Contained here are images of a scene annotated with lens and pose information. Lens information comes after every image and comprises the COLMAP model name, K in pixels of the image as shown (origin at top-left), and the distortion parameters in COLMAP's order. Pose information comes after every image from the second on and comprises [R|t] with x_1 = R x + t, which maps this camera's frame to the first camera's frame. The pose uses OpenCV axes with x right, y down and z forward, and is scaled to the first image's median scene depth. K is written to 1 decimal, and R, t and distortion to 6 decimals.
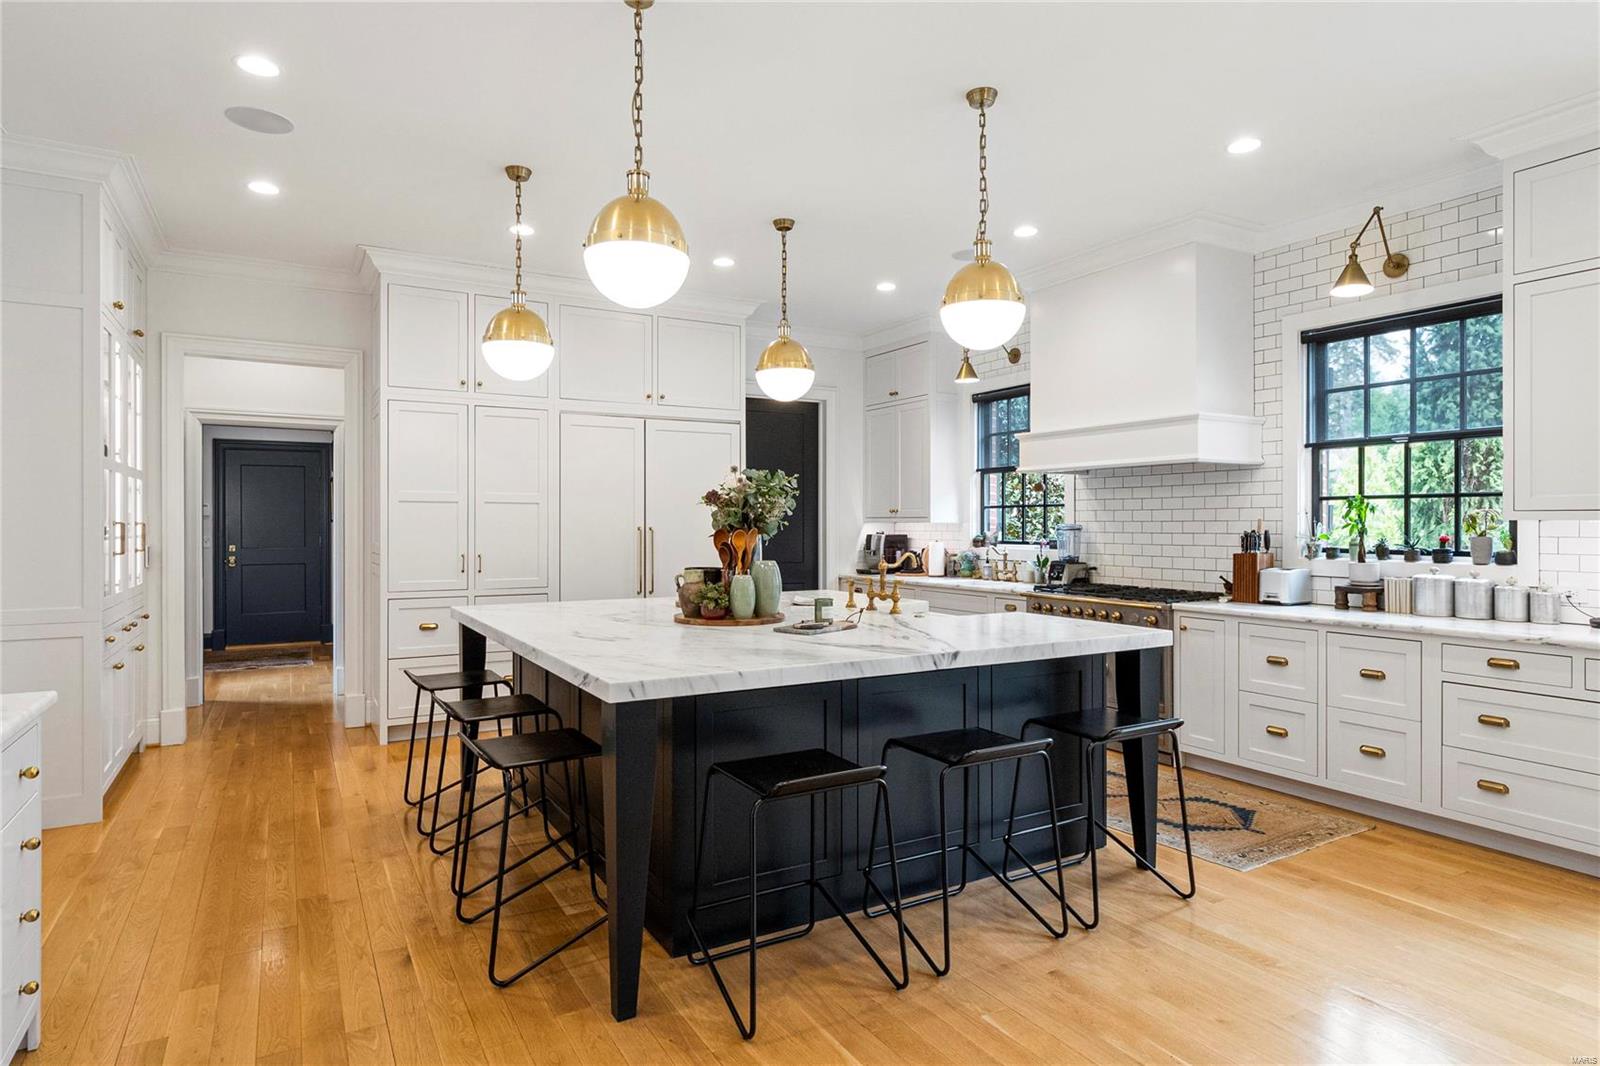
lens RADIAL K [[867.1, 0, 765.5], [0, 867.1, 529.9], [0, 0, 1]] dist [-0.003208, -0.000491]
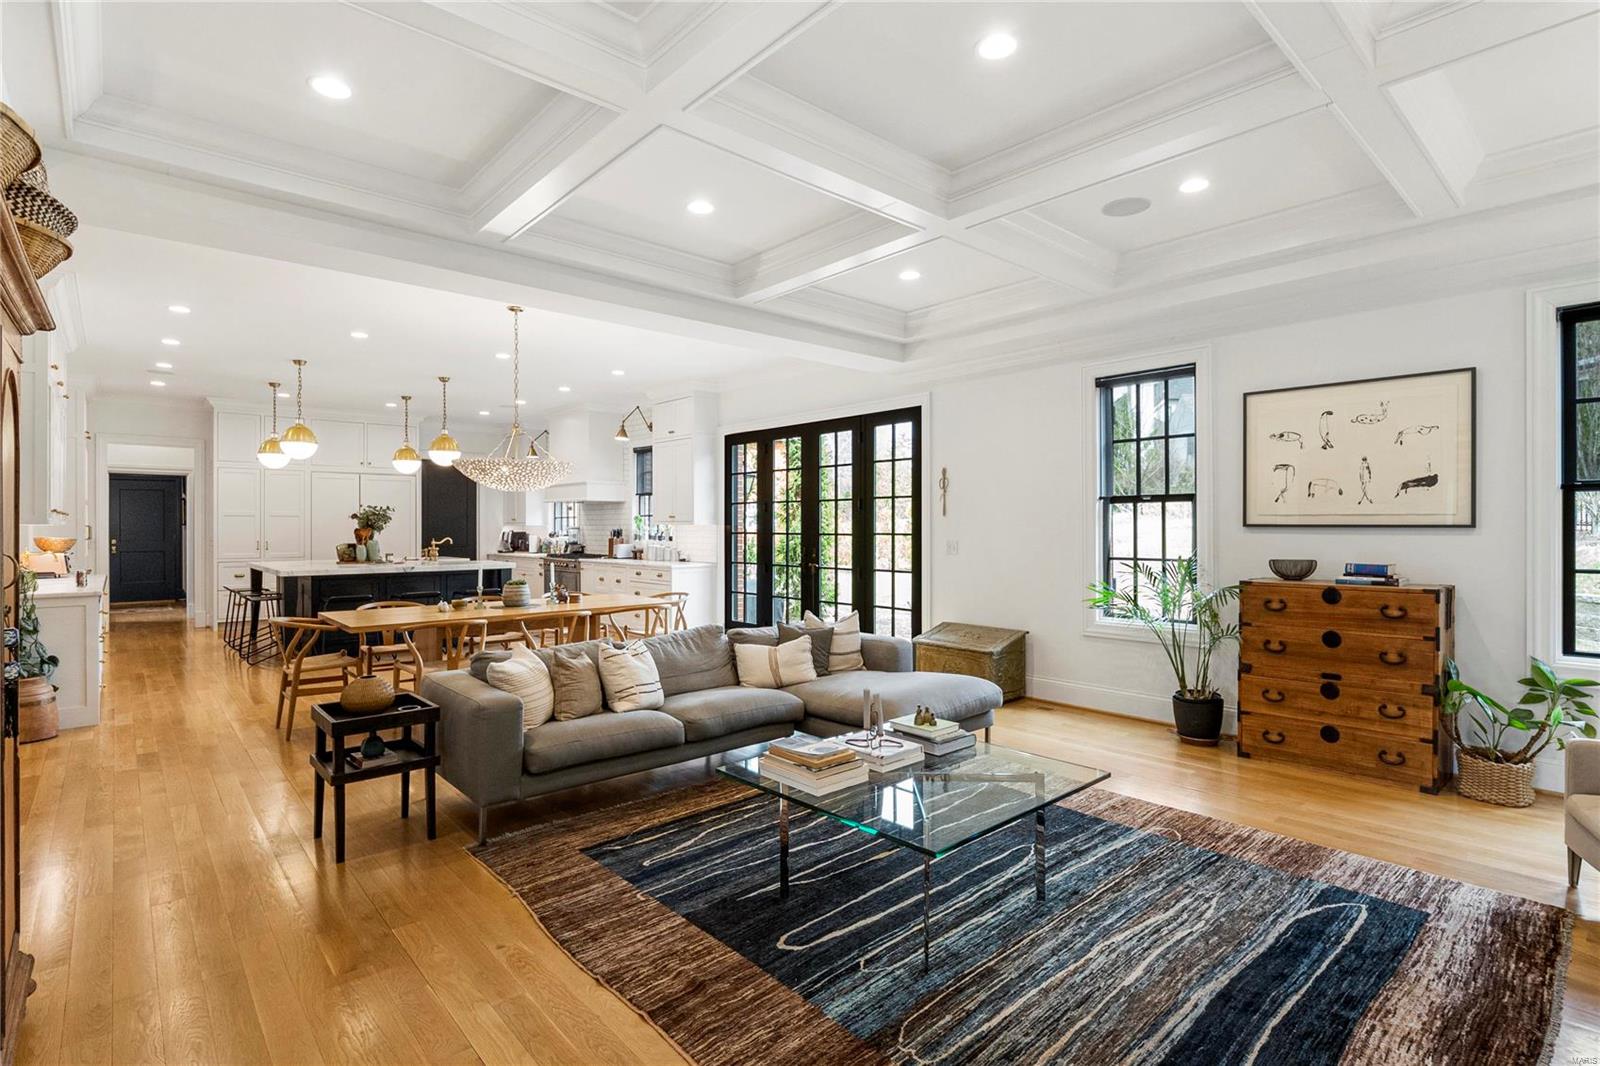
lens RADIAL K [[775.0, 0, 803.5], [0, 775.0, 528.4], [0, 0, 1]] dist [-0.025534, -0.000642]
pose [[0.973723, -0.001669, 0.227730, 0.569171], [0.001976, 0.999997, -0.001121, 0.003262], [-0.227727, 0.001542, 0.973724, -1.218131]]
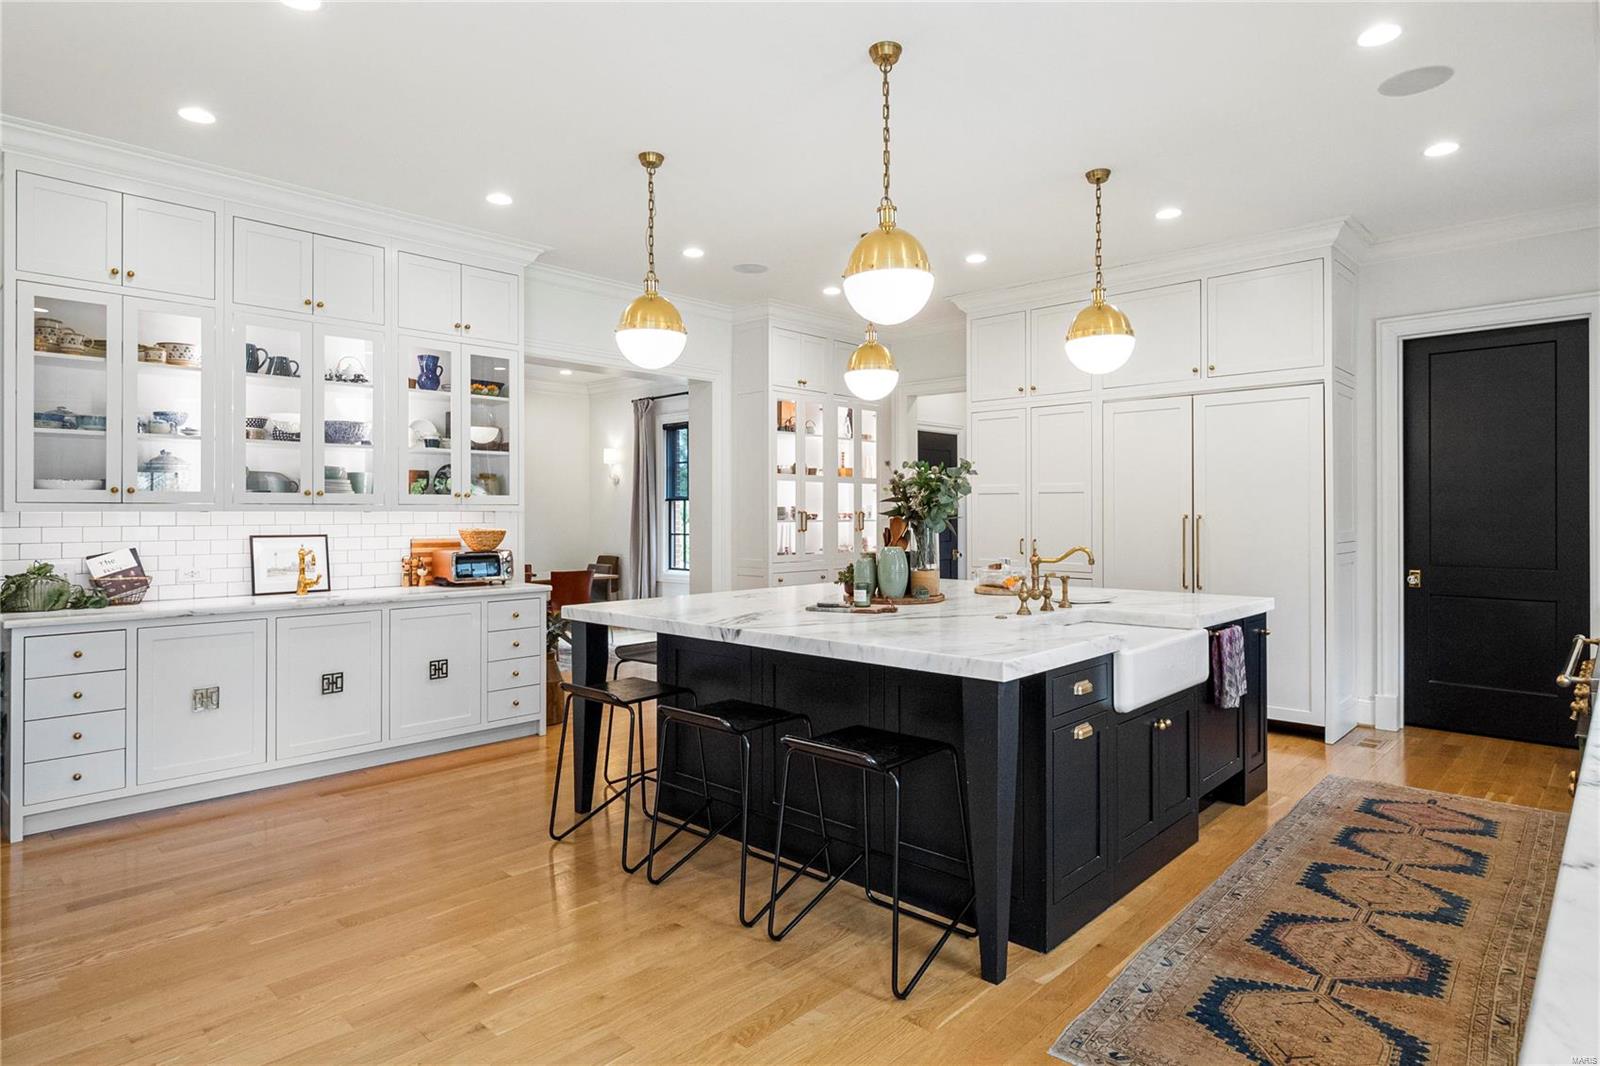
lens RADIAL K [[873.7, 0, 802.2], [0, 873.7, 512.3], [0, 0, 1]] dist [0.002087, 0.000411]
pose [[0.311958, -0.003731, -0.950089, 0.729604], [-0.003284, 0.999982, -0.005005, -0.001613], [0.950090, 0.004681, 0.311940, 0.410520]]
